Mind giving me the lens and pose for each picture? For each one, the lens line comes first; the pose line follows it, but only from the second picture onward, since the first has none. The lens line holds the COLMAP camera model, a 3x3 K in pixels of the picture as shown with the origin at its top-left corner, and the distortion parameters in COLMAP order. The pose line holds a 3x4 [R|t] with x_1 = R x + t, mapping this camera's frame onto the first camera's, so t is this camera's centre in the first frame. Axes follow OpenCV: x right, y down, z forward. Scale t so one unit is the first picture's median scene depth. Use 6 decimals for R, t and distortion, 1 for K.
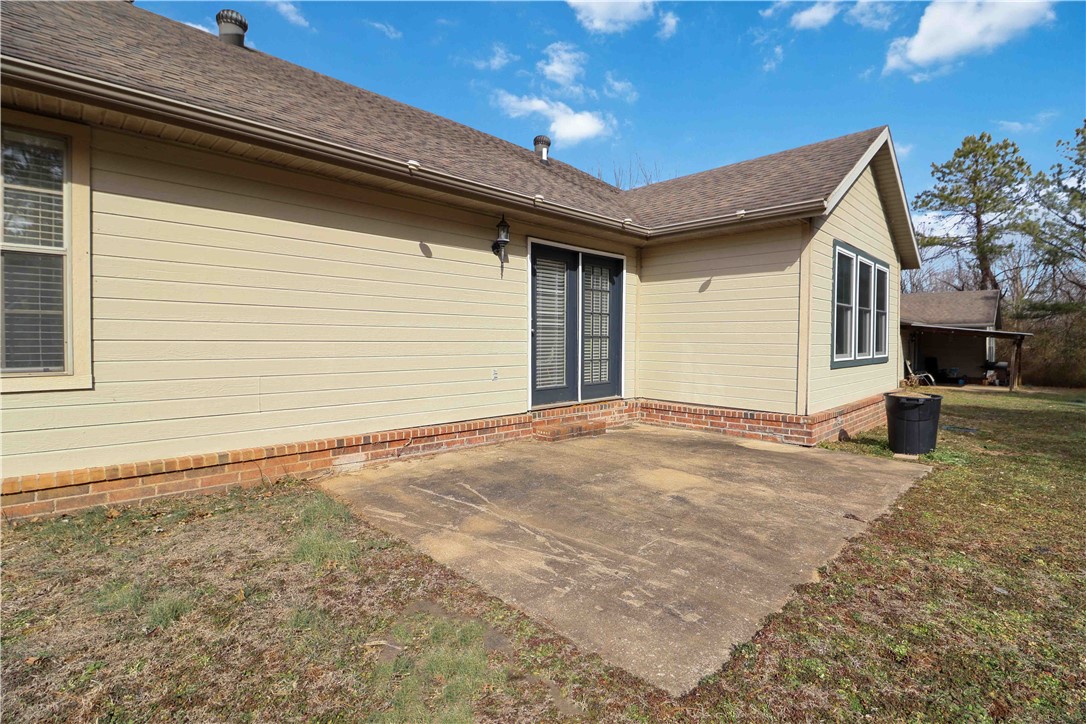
lens RADIAL K [[515.3, 0, 547.9], [0, 515.3, 344.1], [0, 0, 1]] dist [0.005796, 0.000585]
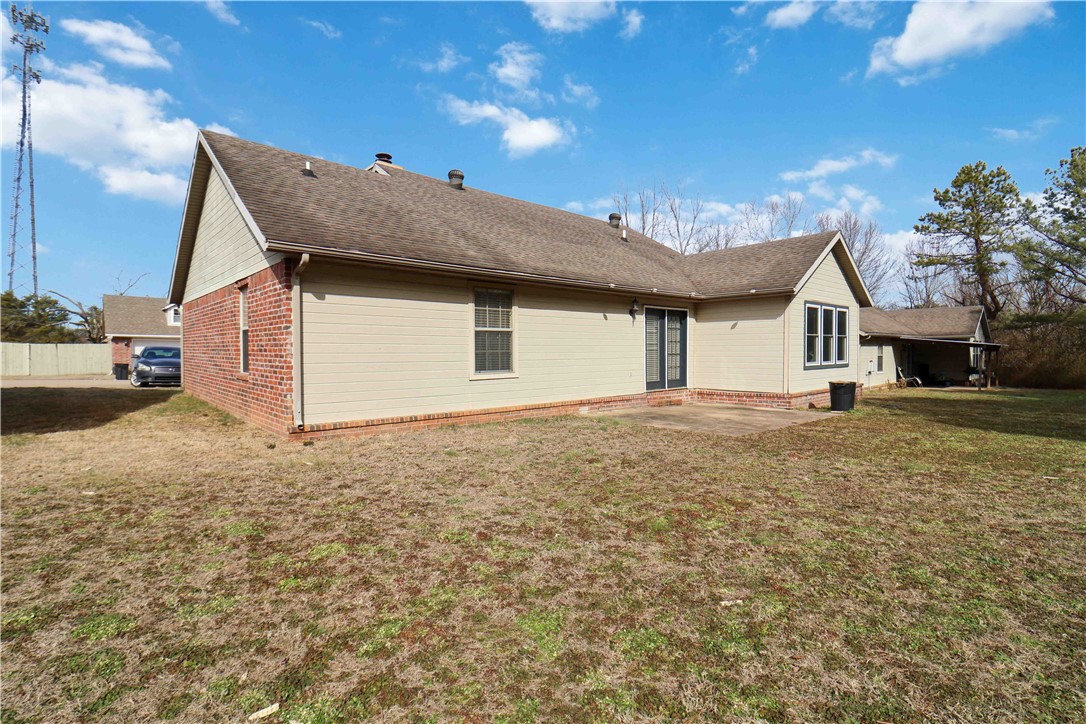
lens RADIAL K [[497.0, 0, 543.0], [0, 497.0, 362.0], [0, 0, 1]] dist [-0.002317, -0.000750]
pose [[0.998340, -0.012373, -0.056255, -0.272485], [0.013032, 0.999851, 0.011359, -0.012772], [0.056106, -0.012073, 0.998352, -0.792583]]
